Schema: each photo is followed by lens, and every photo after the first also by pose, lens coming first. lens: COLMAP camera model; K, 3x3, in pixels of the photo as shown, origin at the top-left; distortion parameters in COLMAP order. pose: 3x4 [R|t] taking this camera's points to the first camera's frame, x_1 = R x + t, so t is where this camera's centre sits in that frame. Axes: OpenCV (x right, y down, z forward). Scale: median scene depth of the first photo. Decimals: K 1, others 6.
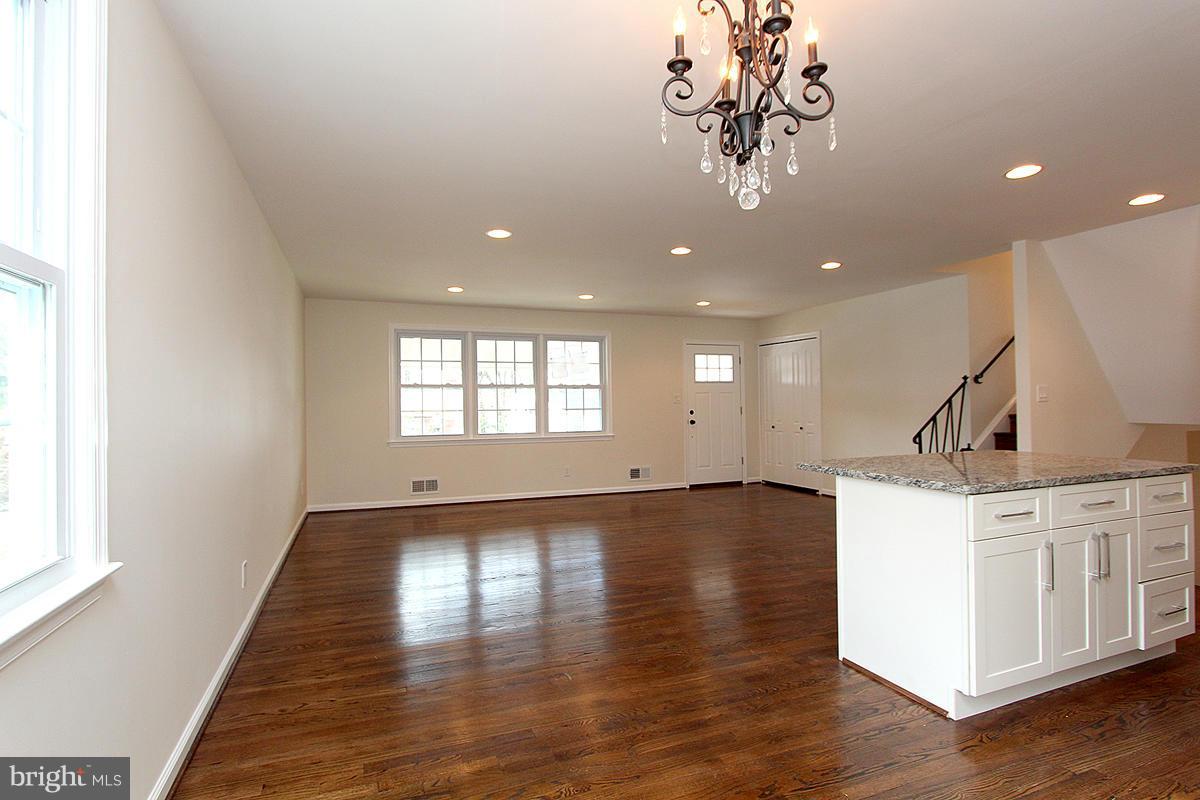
lens RADIAL K [[584.8, 0, 589.5], [0, 584.8, 397.0], [0, 0, 1]] dist [-0.020673, 0.002854]
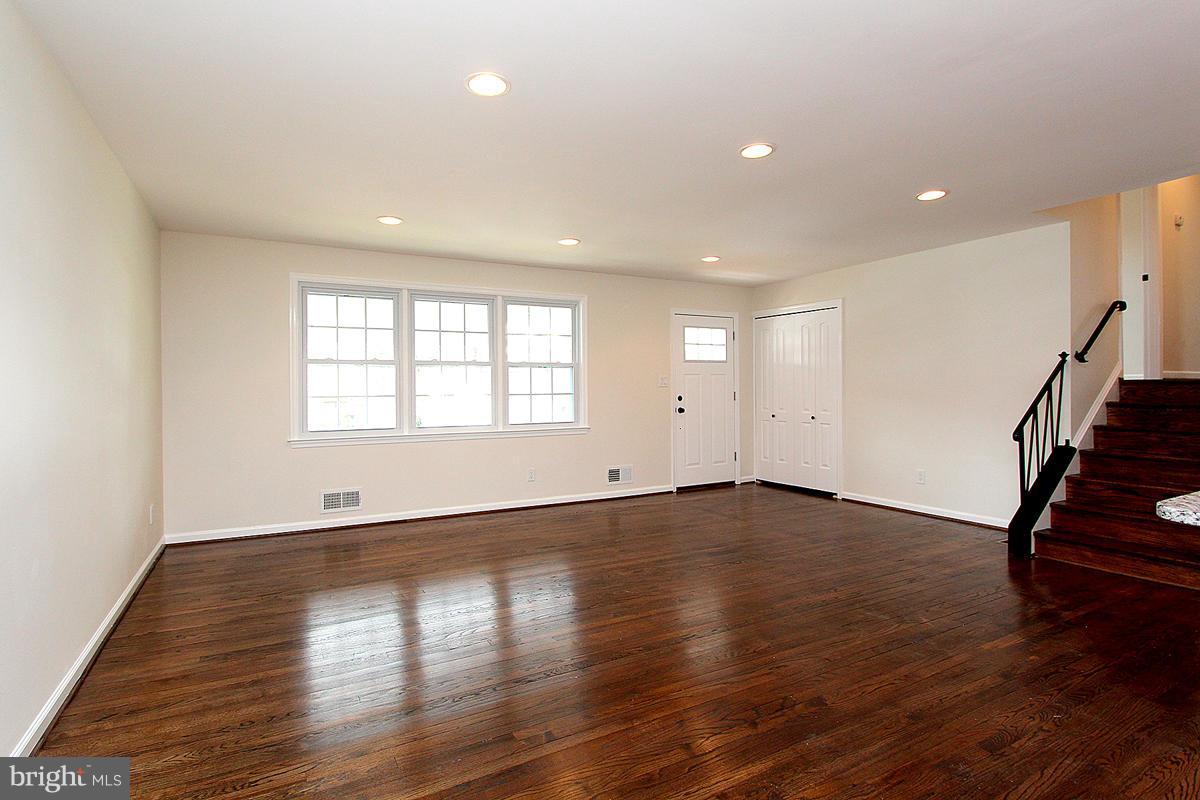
lens RADIAL K [[591.0, 0, 568.8], [0, 591.0, 381.4], [0, 0, 1]] dist [-0.015504, -0.000687]
pose [[0.994588, 0.004551, 0.103794, -0.074167], [-0.004560, 0.999990, -0.000148, 0.004237], [-0.103793, -0.000326, 0.994599, 0.231706]]
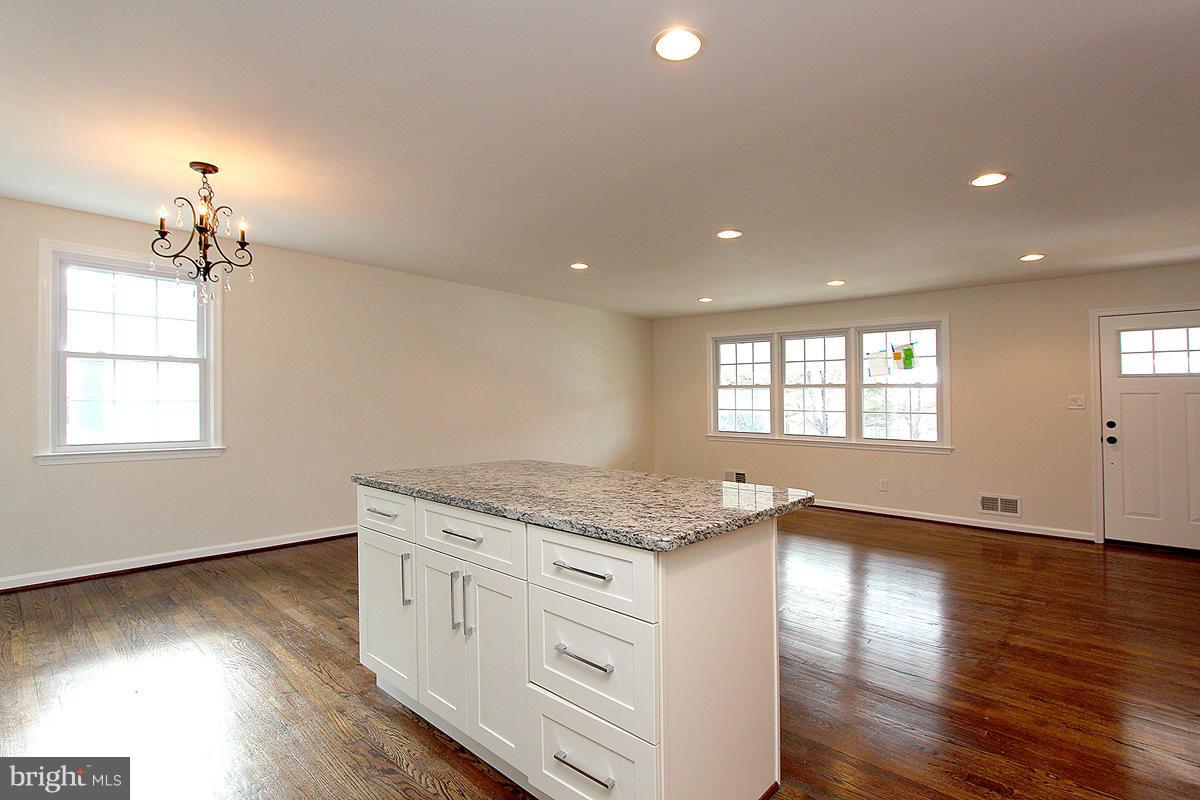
lens RADIAL K [[584.8, 0, 596.8], [0, 584.8, 397.8], [0, 0, 1]] dist [-0.020673, 0.002854]
pose [[0.436638, 0.008687, -0.899596, 0.564561], [-0.005776, 0.999960, 0.006853, -0.003712], [0.899619, 0.002204, 0.436670, 0.271656]]
